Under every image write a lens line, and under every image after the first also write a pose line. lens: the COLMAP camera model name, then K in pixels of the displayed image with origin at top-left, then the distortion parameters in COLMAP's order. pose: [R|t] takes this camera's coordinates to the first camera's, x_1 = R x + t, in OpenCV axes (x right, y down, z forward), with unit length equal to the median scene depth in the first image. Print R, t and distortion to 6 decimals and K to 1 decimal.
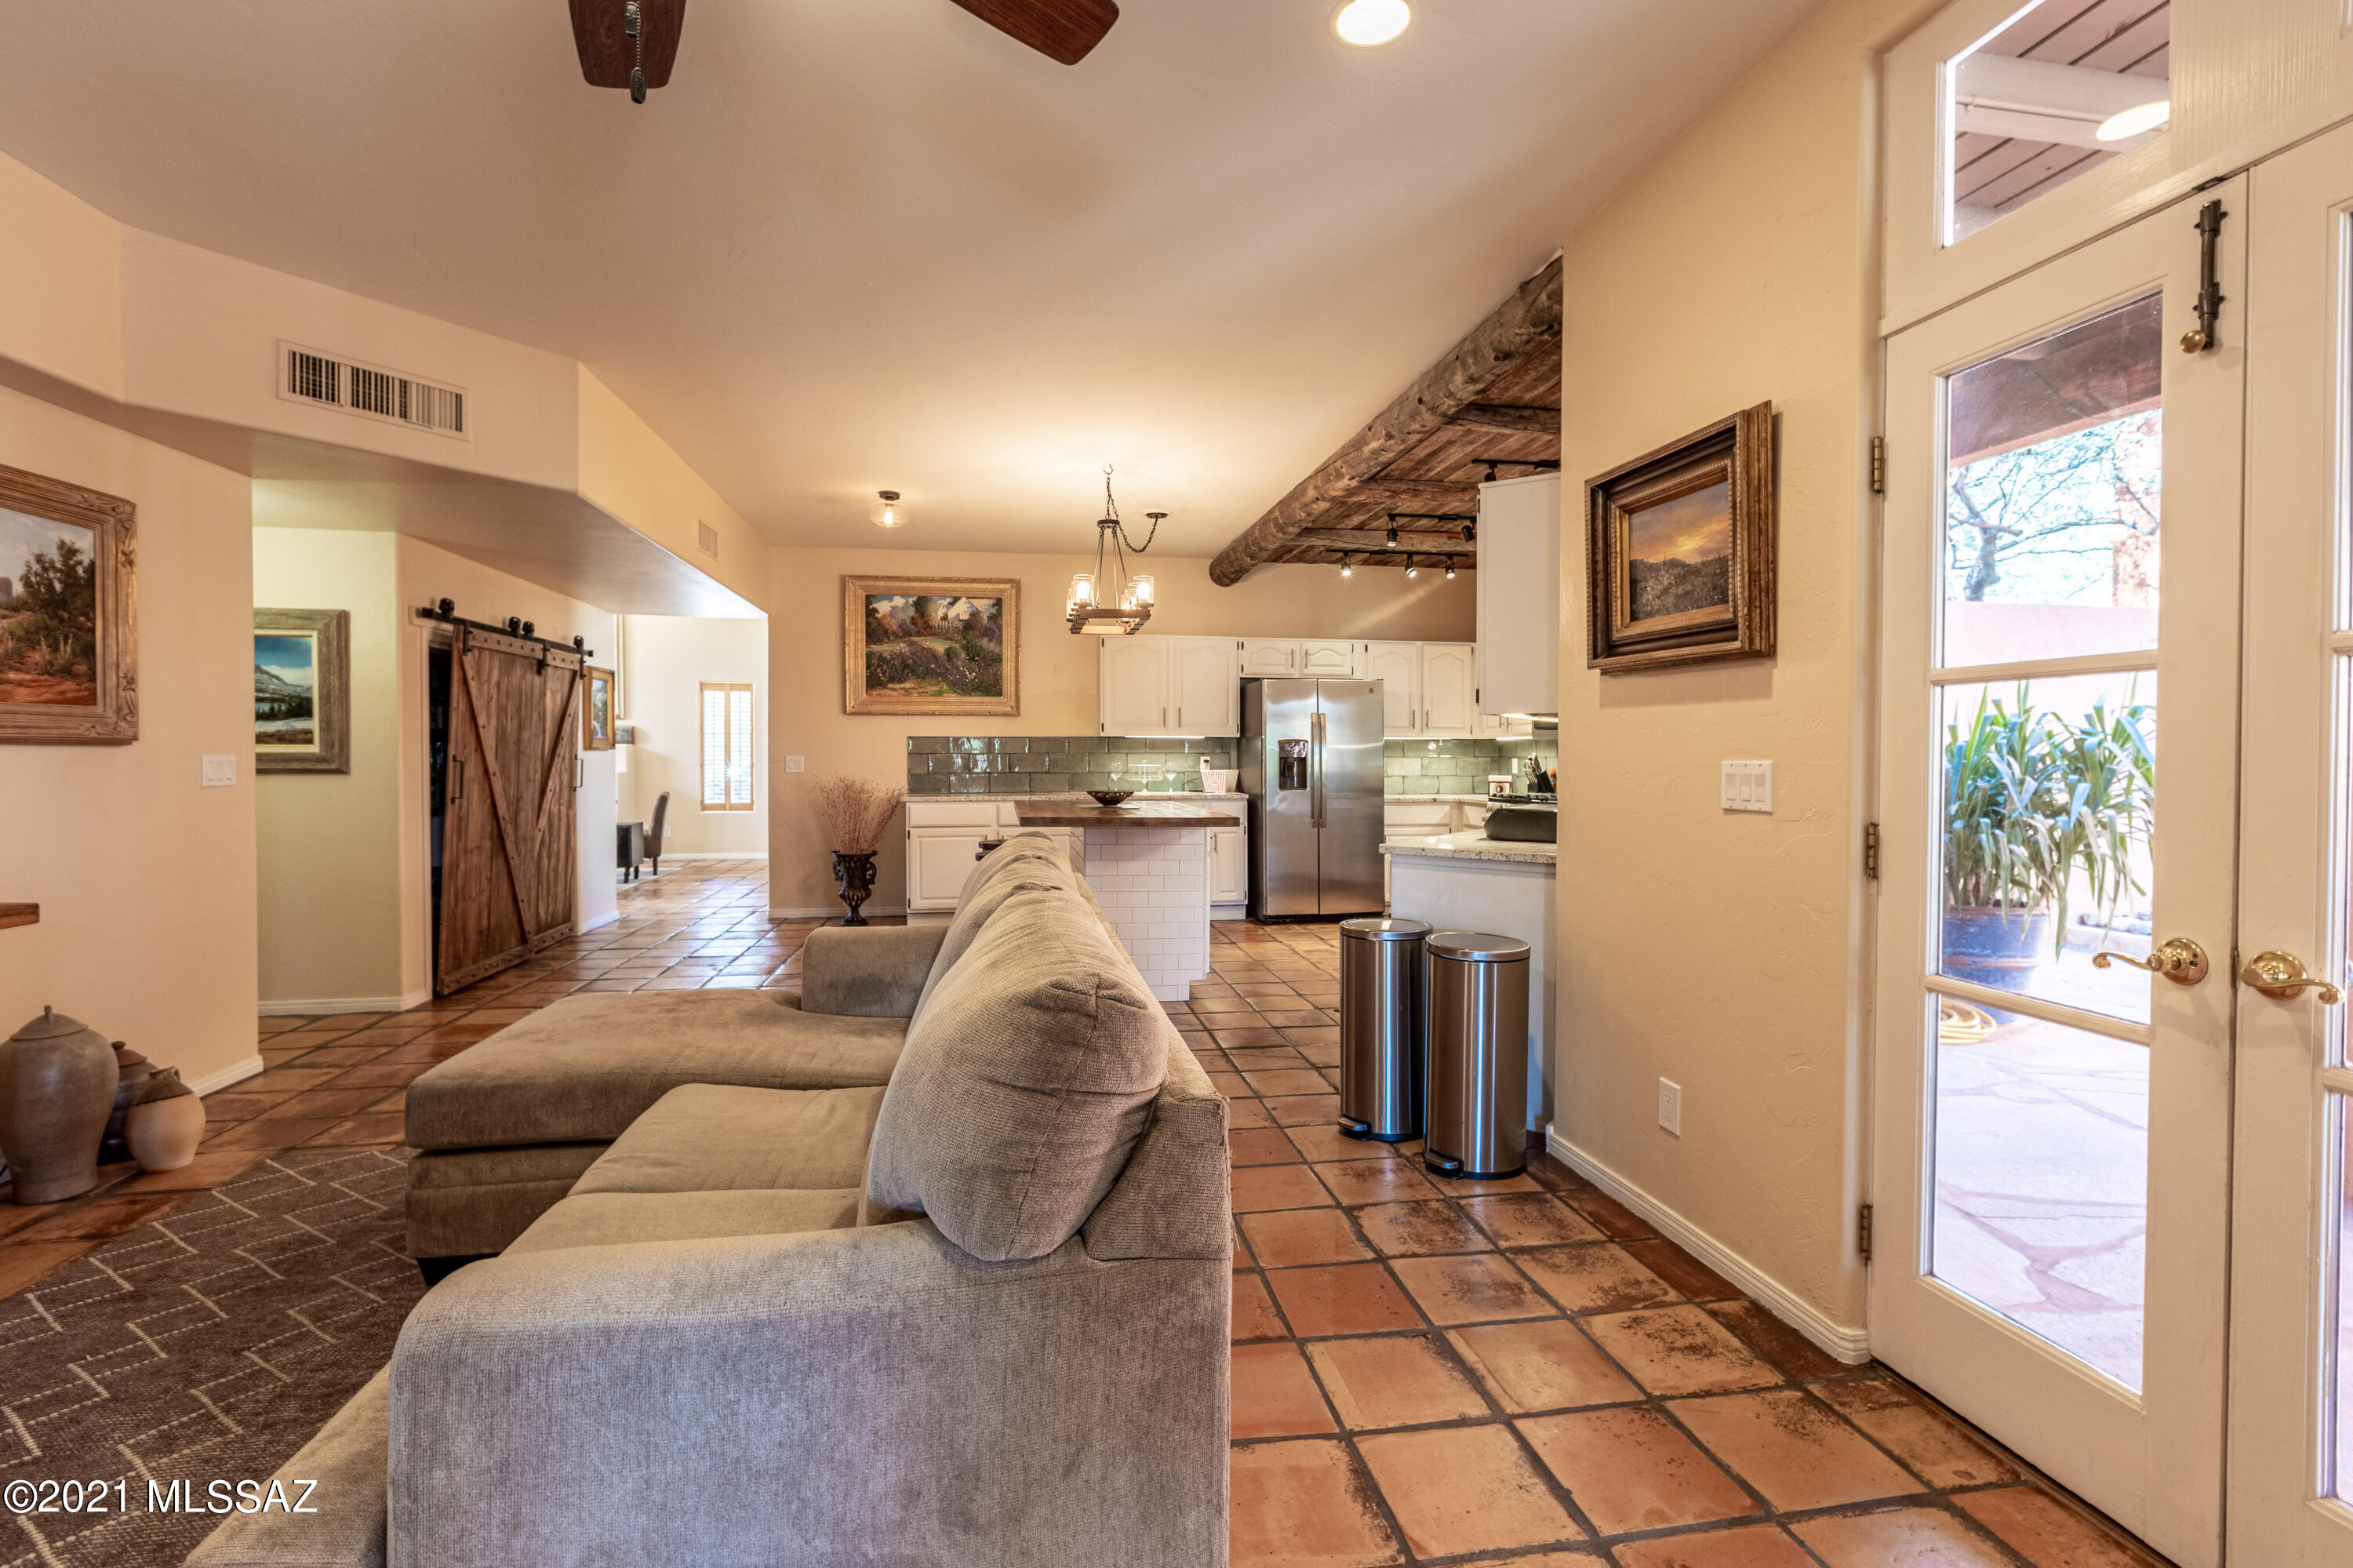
lens RADIAL K [[1042.2, 0, 1173.9], [0, 1042.2, 768.1], [0, 0, 1]] dist [0.003425, -0.002058]
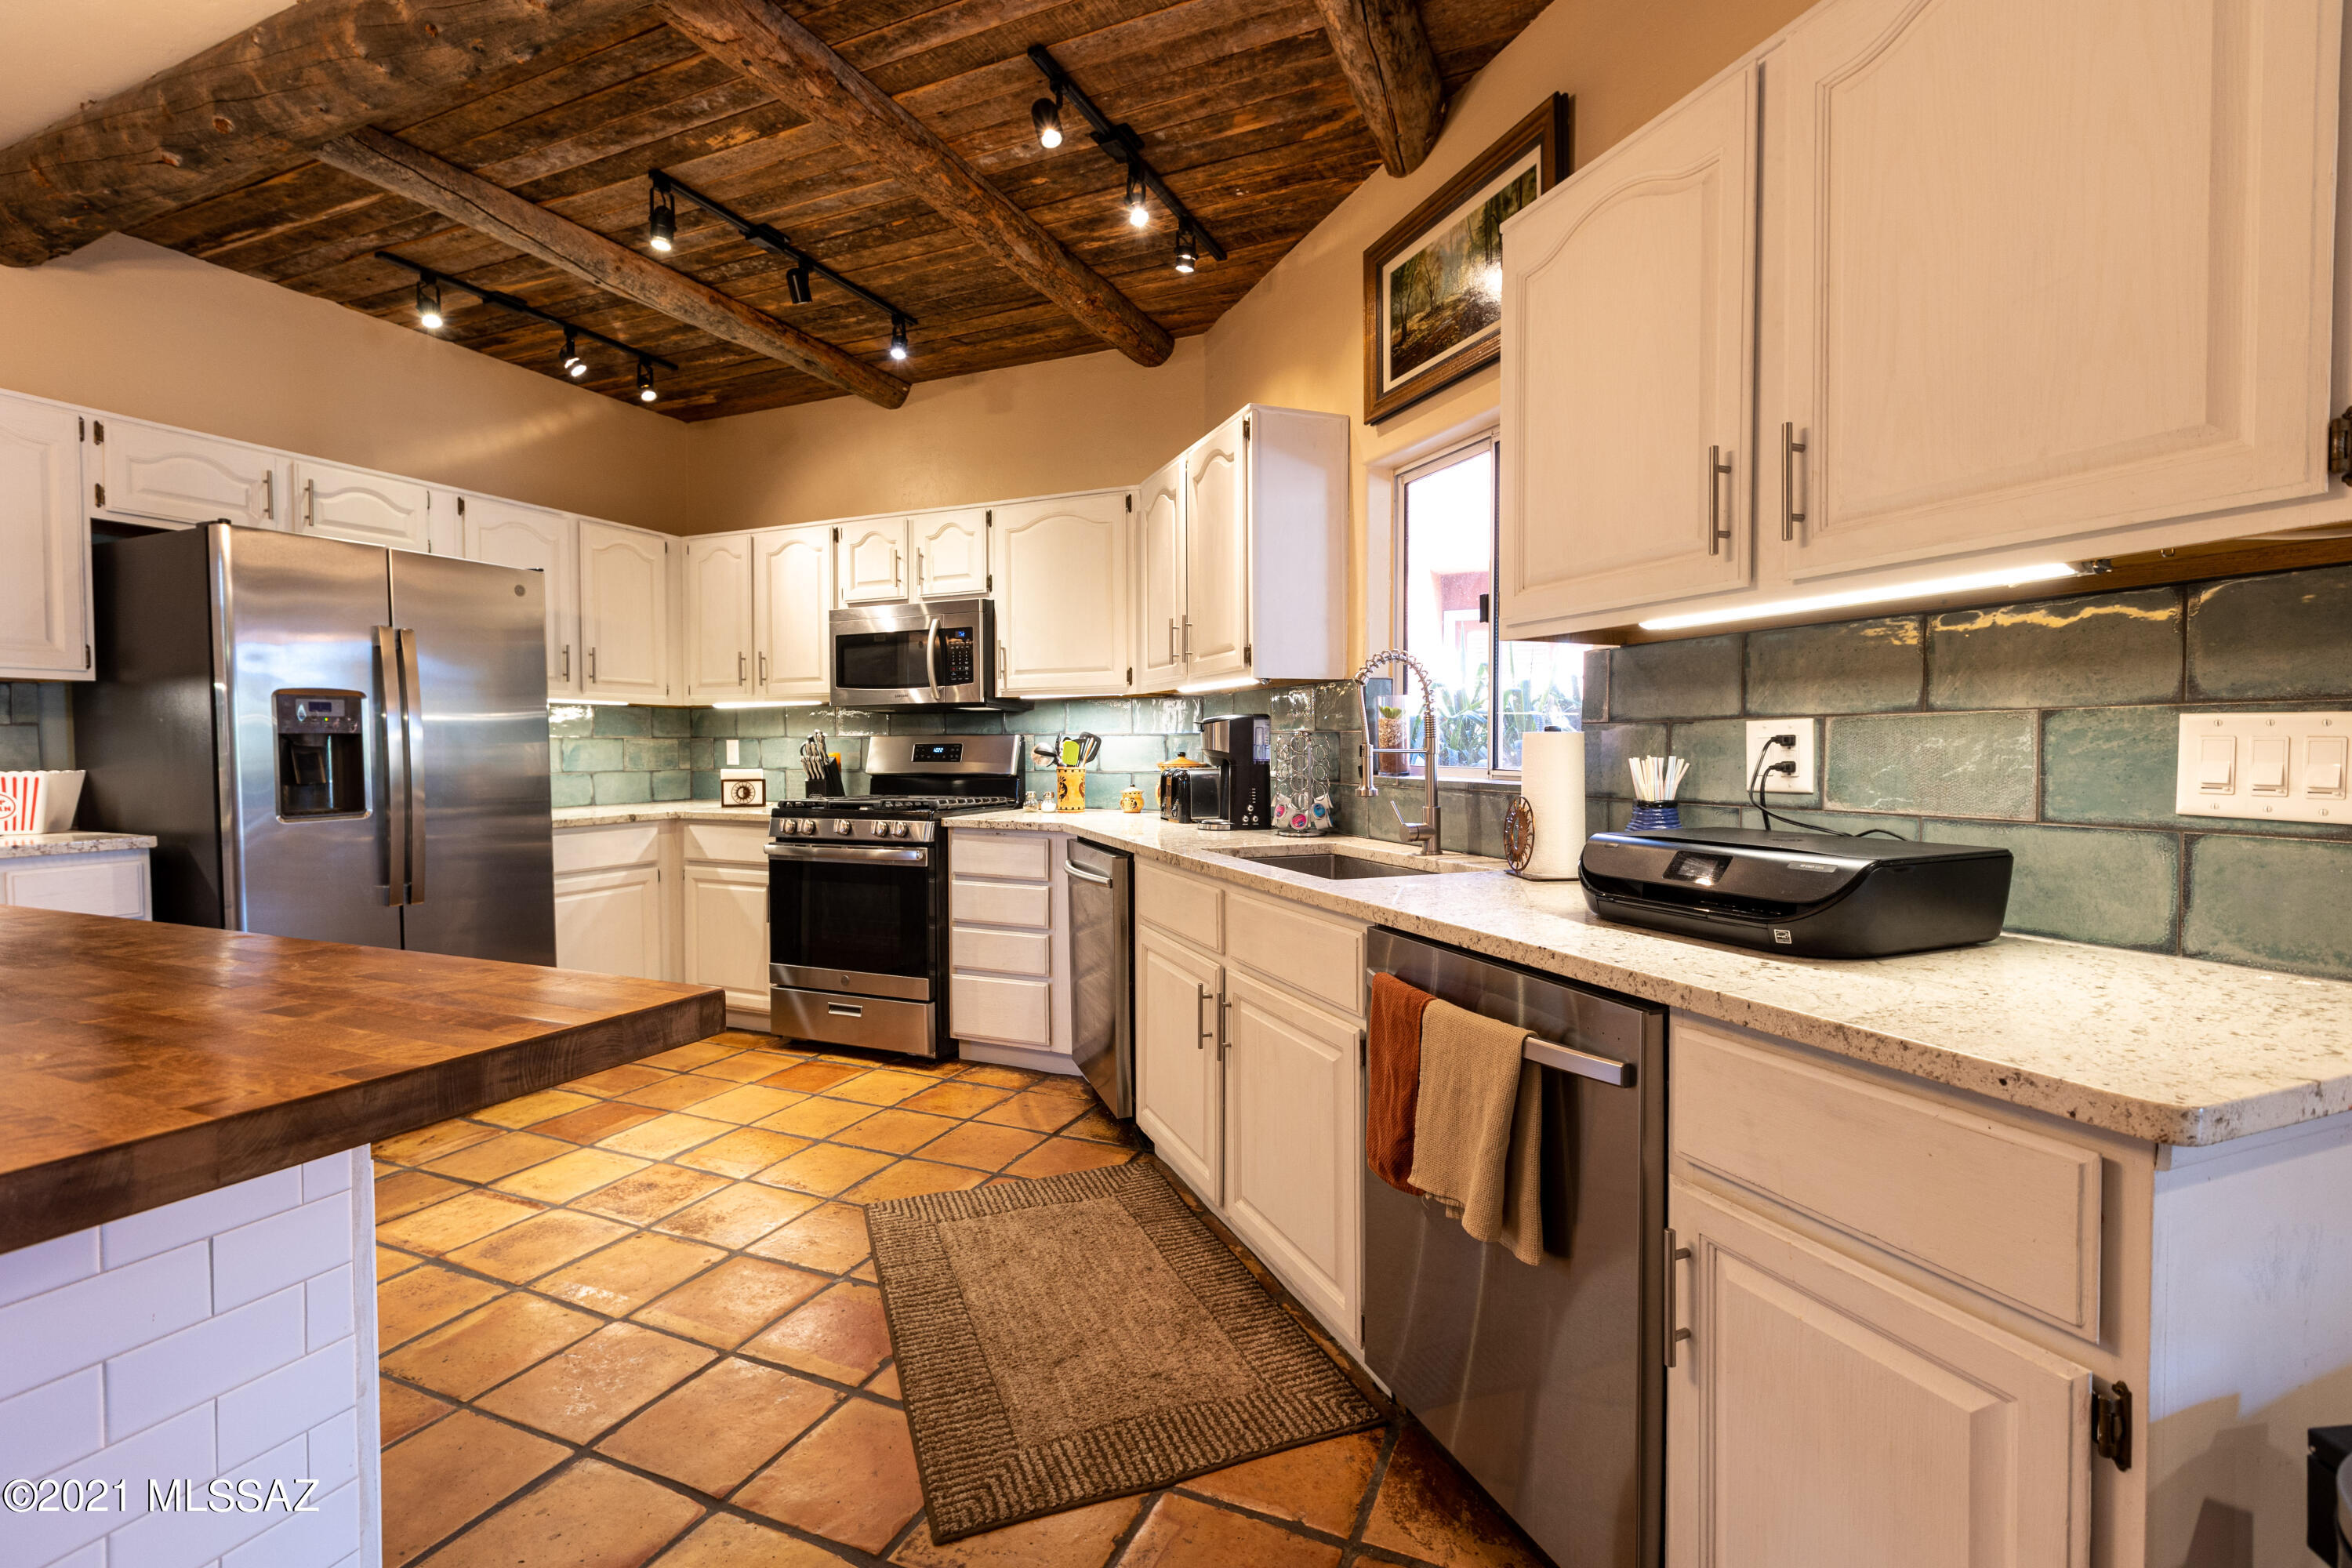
lens RADIAL K [[1041.7, 0, 1177.7], [0, 1041.7, 767.8], [0, 0, 1]] dist [0.003425, -0.002058]
pose [[0.545260, -0.023641, 0.837934, -0.038724], [0.020810, 0.999676, 0.014664, 0.003576], [-0.838009, 0.009442, 0.545575, 0.486221]]
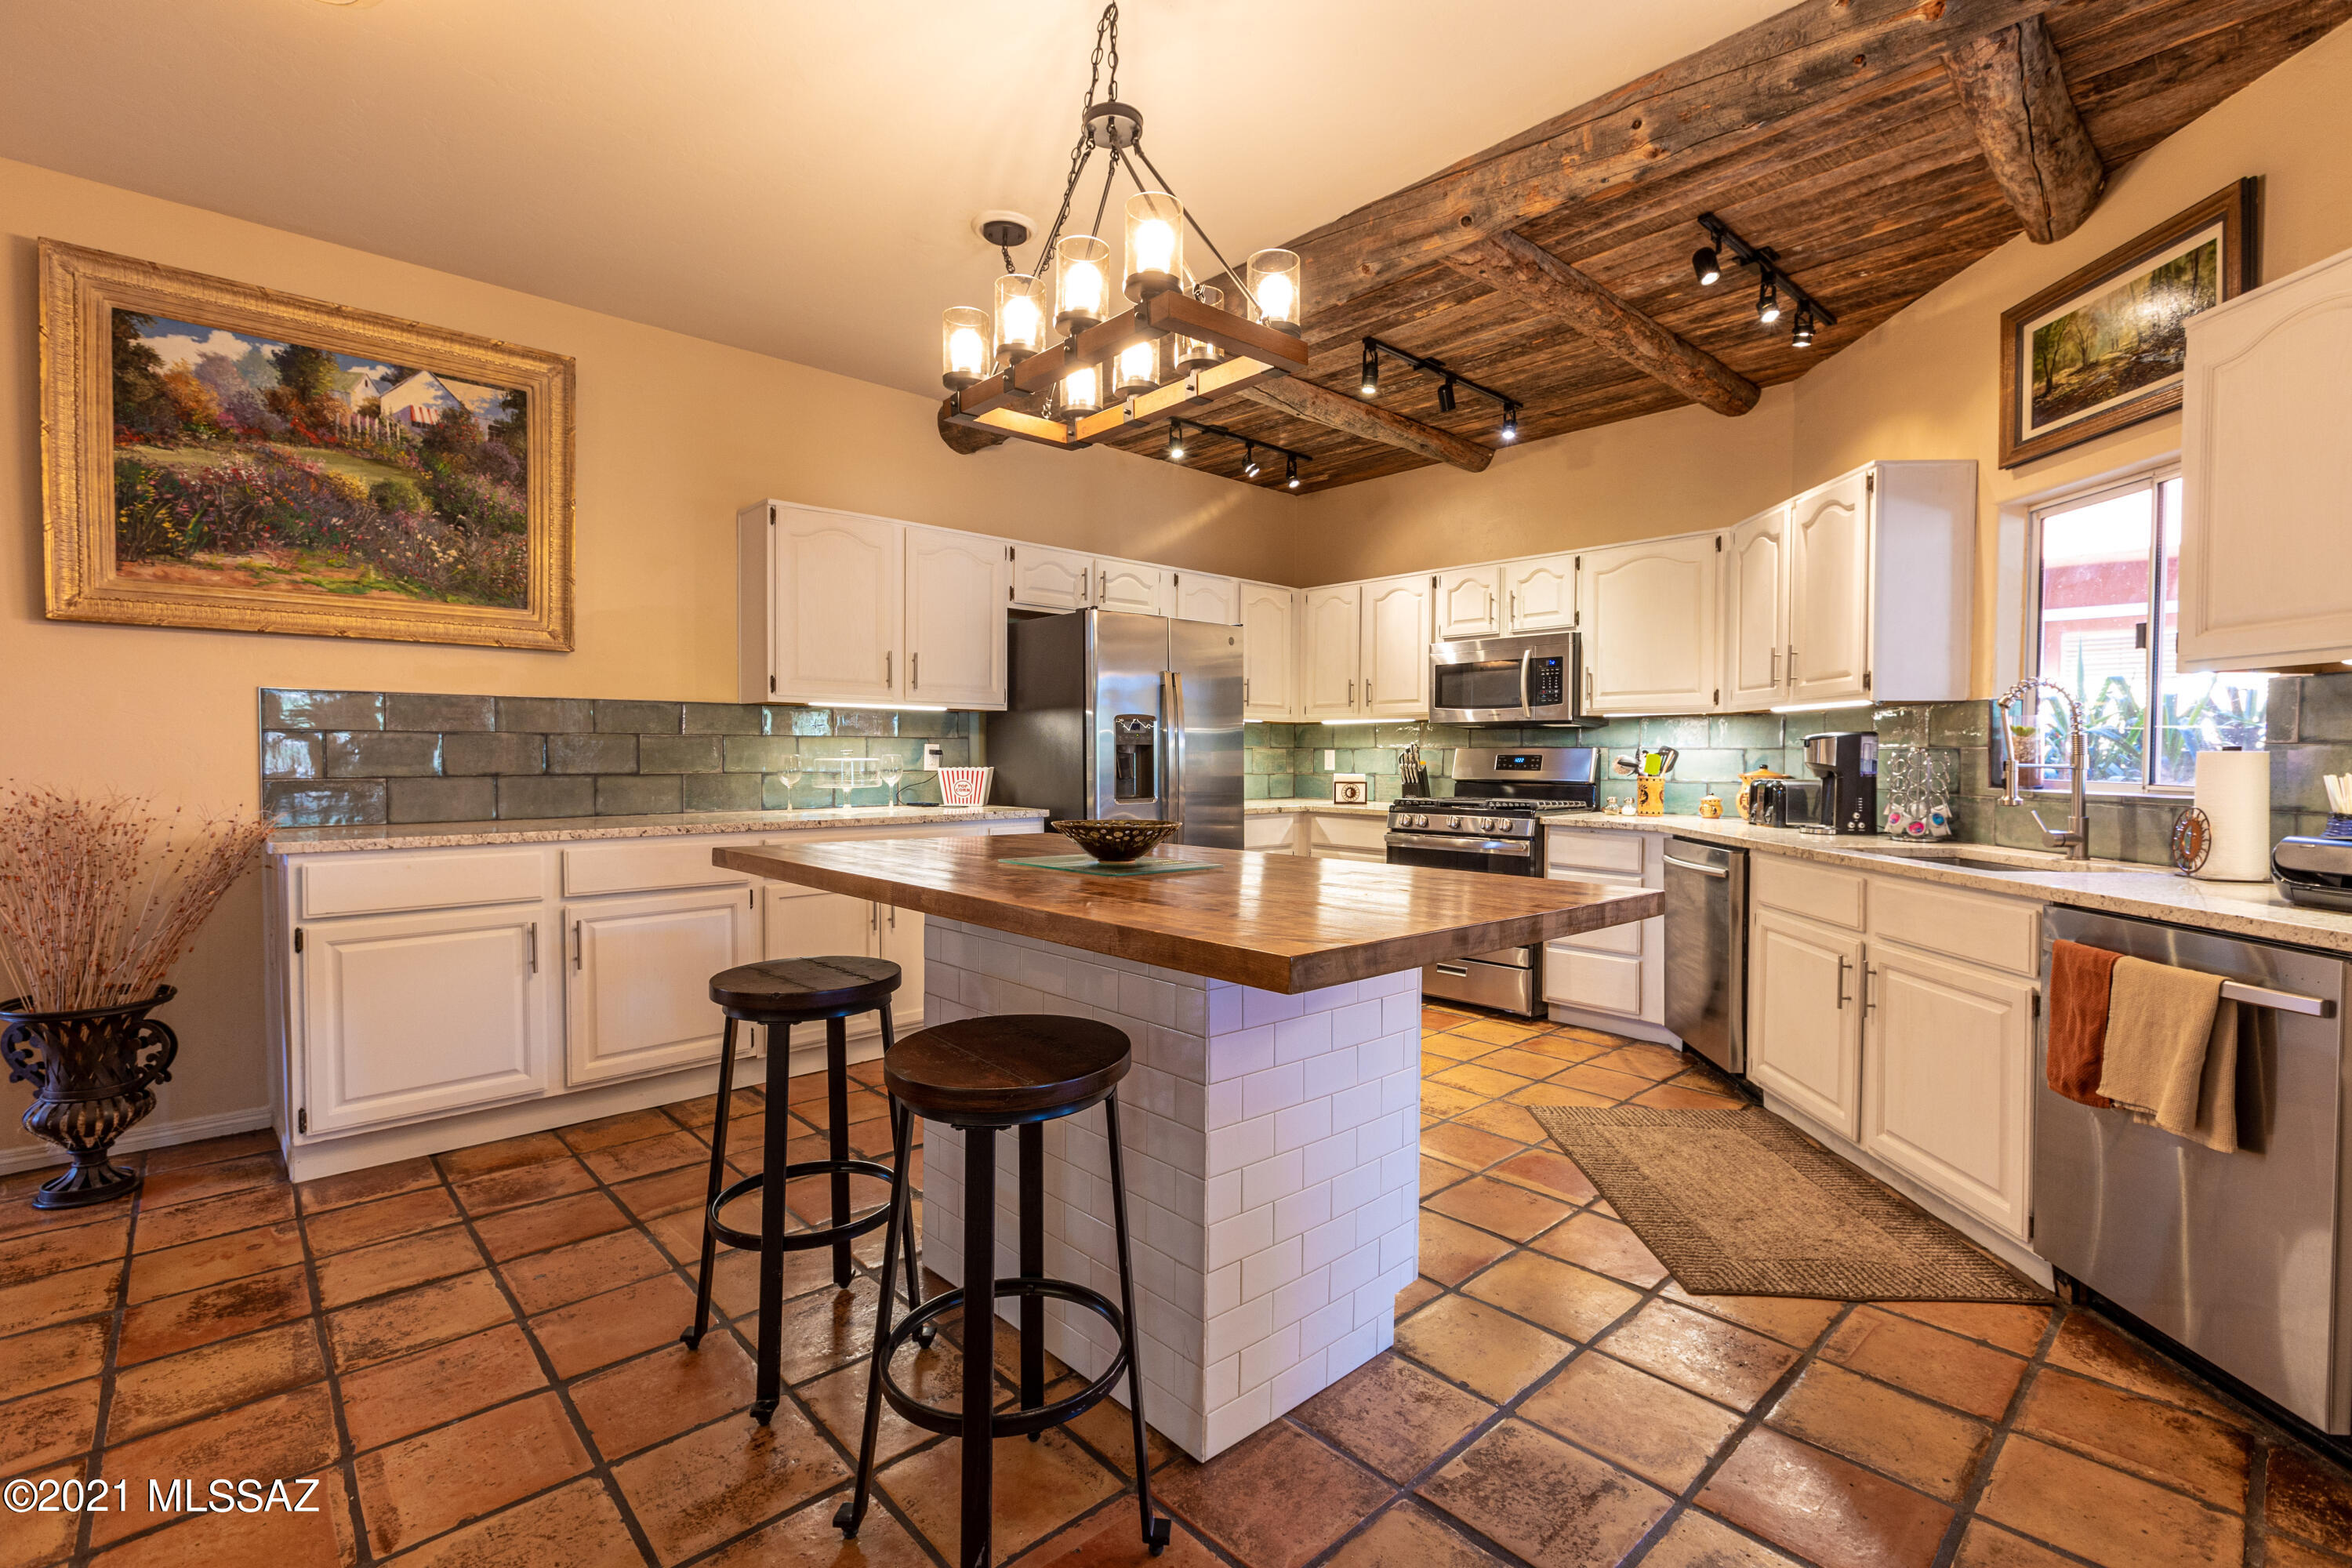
lens RADIAL K [[1041.7, 0, 1180.4], [0, 1041.7, 772.0], [0, 0, 1]] dist [0.003425, -0.002058]
pose [[0.835236, -0.007704, 0.549838, -0.179943], [0.006687, 0.999970, 0.003853, 0.003051], [-0.549852, 0.000458, 0.835262, 0.466976]]
